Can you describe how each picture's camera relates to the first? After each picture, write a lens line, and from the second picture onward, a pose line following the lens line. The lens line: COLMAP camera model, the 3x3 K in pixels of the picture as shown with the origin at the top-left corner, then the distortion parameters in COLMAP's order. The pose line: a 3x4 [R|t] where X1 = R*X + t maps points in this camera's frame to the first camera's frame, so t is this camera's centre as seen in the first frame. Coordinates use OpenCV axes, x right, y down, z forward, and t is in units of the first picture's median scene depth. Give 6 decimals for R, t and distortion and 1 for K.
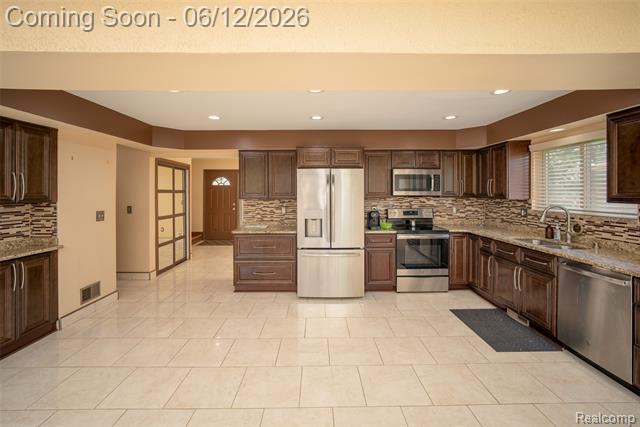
lens RADIAL K [[283.6, 0, 319.3], [0, 283.6, 193.2], [0, 0, 1]] dist [-0.011299, 0.003608]
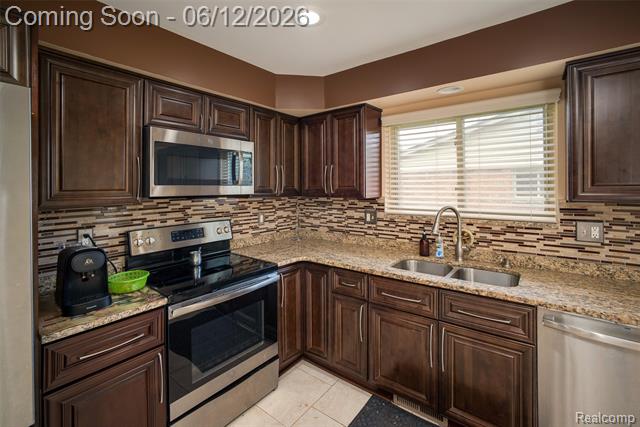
lens RADIAL K [[283.6, 0, 323.8], [0, 283.6, 187.4], [0, 0, 1]] dist [-0.011299, 0.003608]
pose [[0.623047, -0.004272, 0.782172, 0.119124], [0.011683, 0.999924, -0.003845, -0.000767], [-0.782097, 0.011534, 0.623050, 0.623400]]
